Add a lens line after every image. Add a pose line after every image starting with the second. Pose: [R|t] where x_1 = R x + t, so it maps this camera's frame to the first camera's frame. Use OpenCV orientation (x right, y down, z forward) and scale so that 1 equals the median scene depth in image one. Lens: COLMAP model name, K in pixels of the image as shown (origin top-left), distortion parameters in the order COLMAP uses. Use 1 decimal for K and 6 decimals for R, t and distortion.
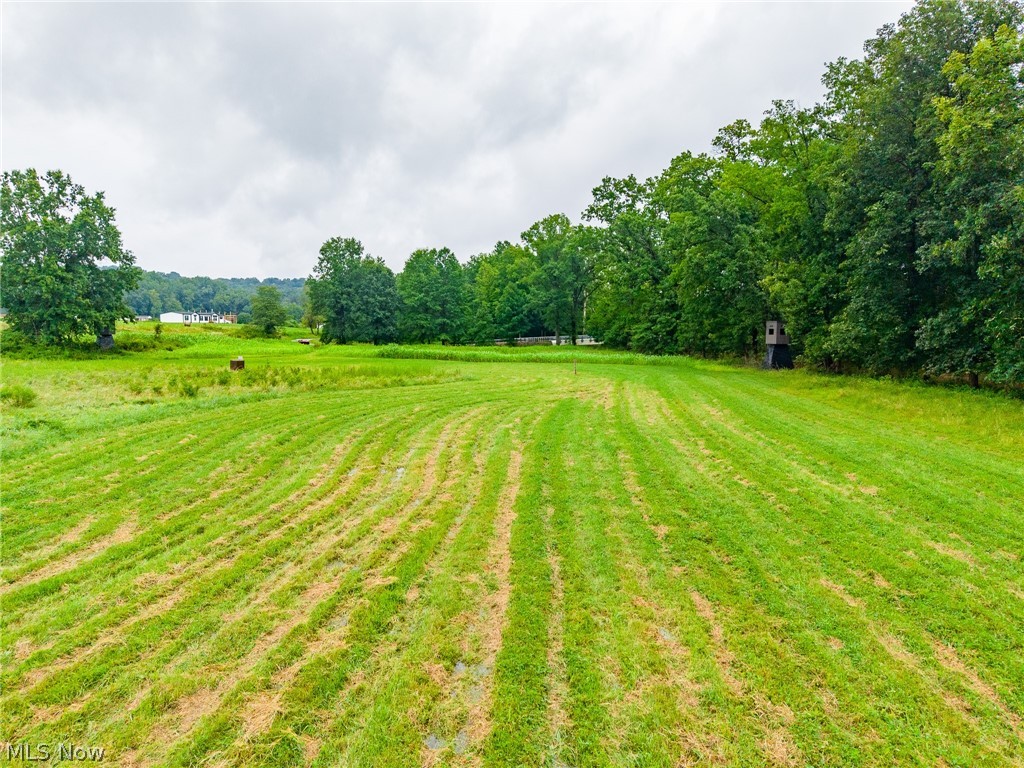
lens RADIAL K [[678.1, 0, 512.3], [0, 678.1, 391.9], [0, 0, 1]] dist [0.027417, -0.029571]
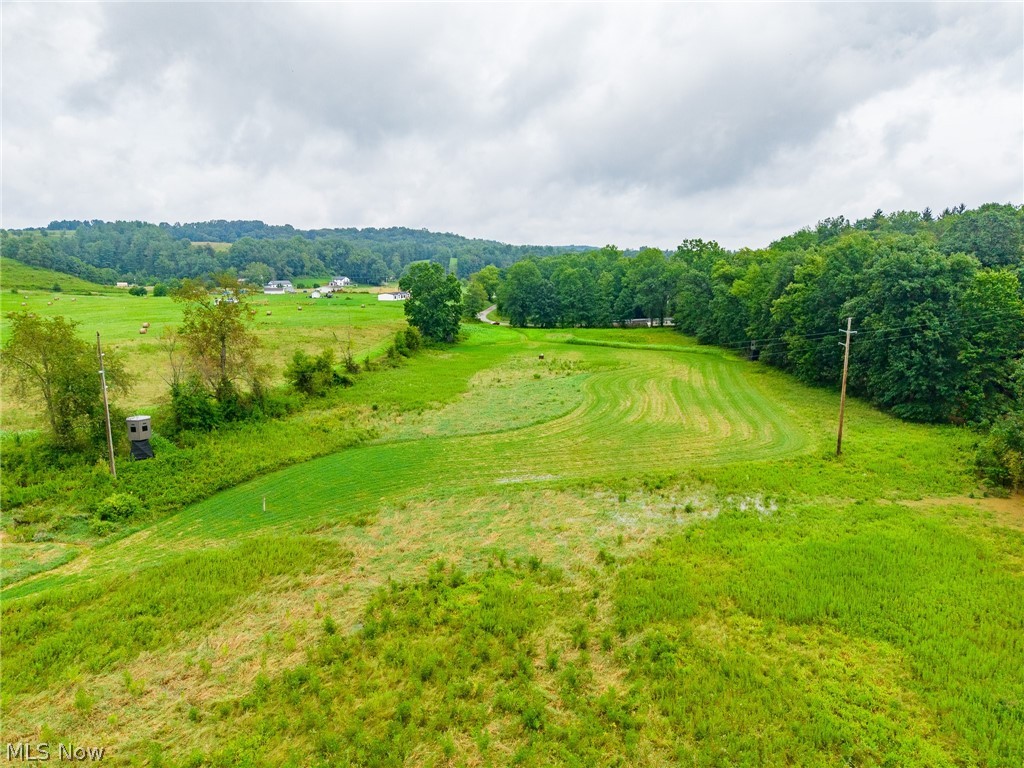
lens RADIAL K [[678.1, 0, 512.5], [0, 678.1, 392.1], [0, 0, 1]] dist [0.027417, -0.029571]
pose [[0.995423, 0.017348, -0.093976, -0.193231], [-0.008456, 0.995518, 0.094198, -0.108913], [0.095188, -0.092972, 0.991108, -1.185161]]
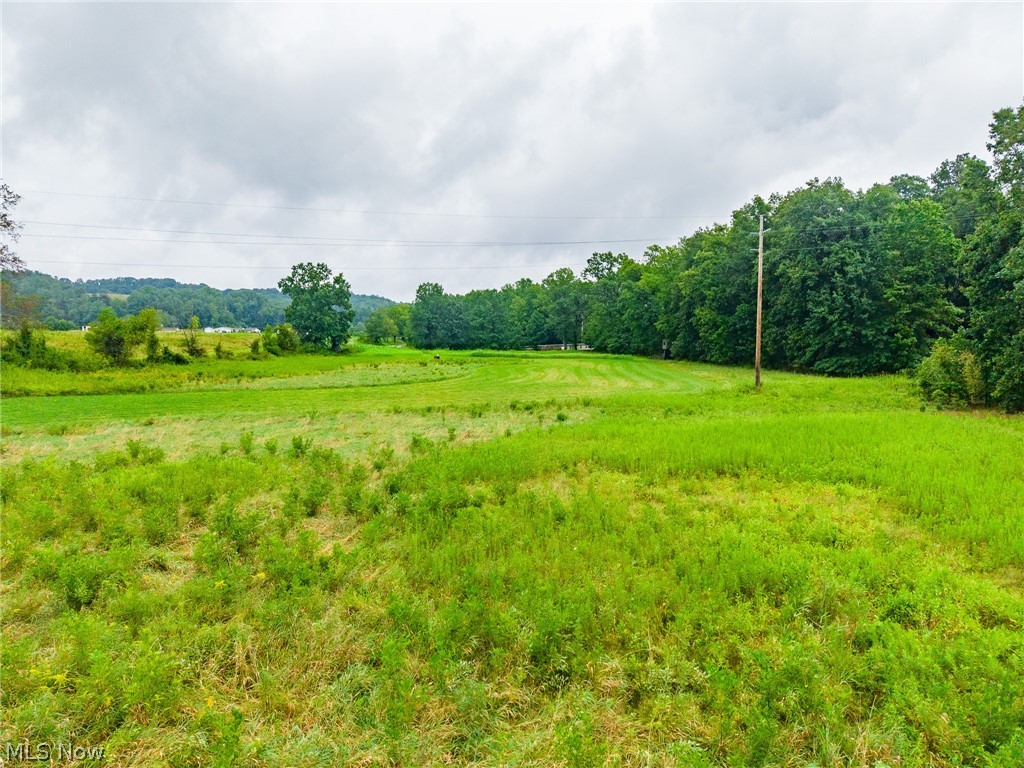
lens RADIAL K [[678.1, 0, 512.5], [0, 678.1, 390.4], [0, 0, 1]] dist [0.027417, -0.029571]
pose [[0.999983, 0.000485, 0.005836, -0.110729], [-0.000418, 0.999935, -0.011384, 0.072121], [-0.005841, 0.011382, 0.999918, -0.976847]]
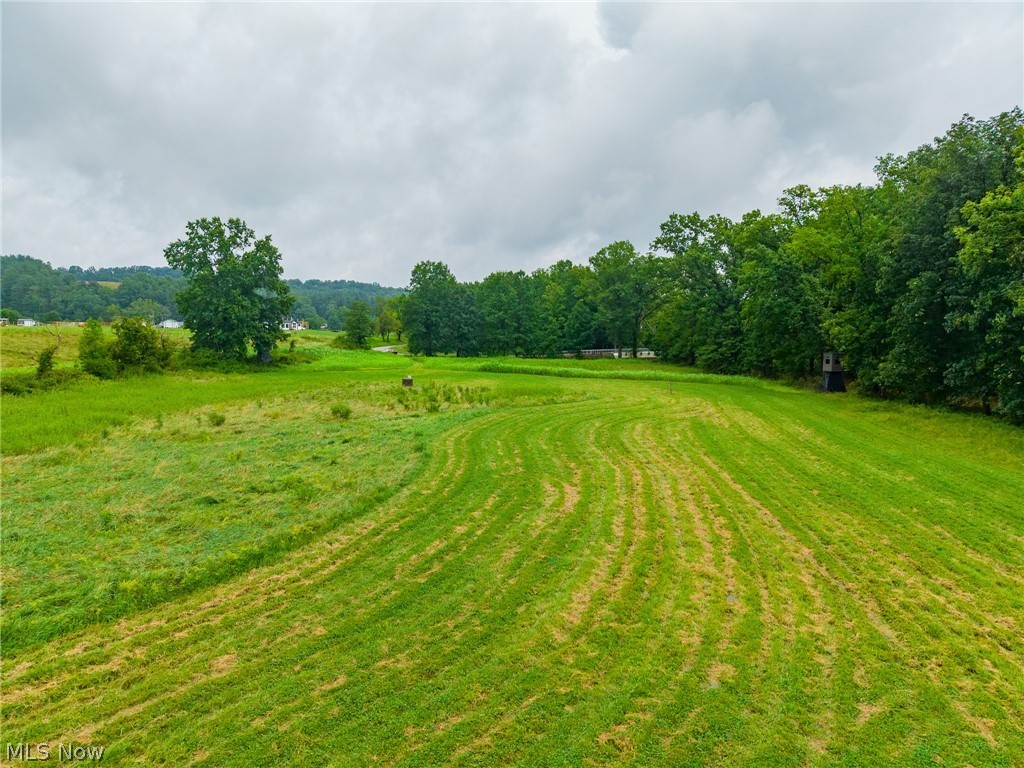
lens RADIAL K [[678.1, 0, 511.5], [0, 678.1, 390.3], [0, 0, 1]] dist [0.027417, -0.029571]
pose [[0.998996, 0.015765, -0.041930, -0.109171], [-0.015911, 0.999868, -0.003158, -0.017150], [0.041875, 0.003822, 0.999116, -0.202994]]
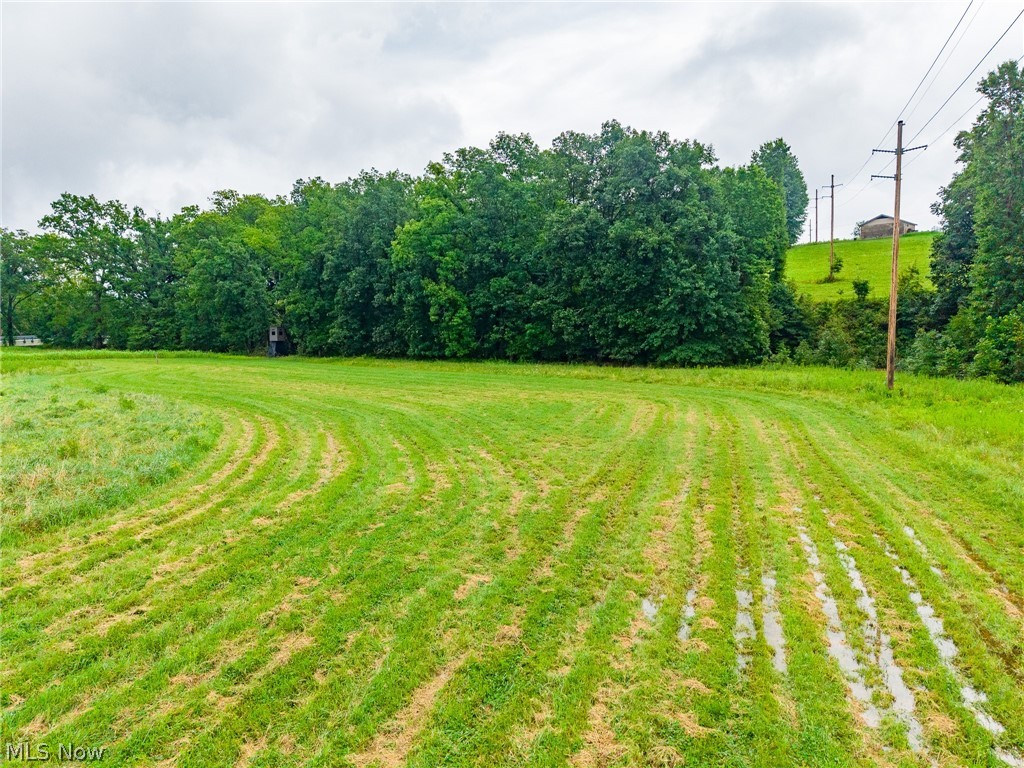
lens RADIAL K [[678.1, 0, 504.9], [0, 678.1, 381.9], [0, 0, 1]] dist [0.027417, -0.029571]
pose [[0.629693, -0.058943, 0.774605, -0.393501], [0.071101, 0.997305, 0.018090, 0.026468], [-0.773584, 0.043684, 0.632187, -0.319794]]
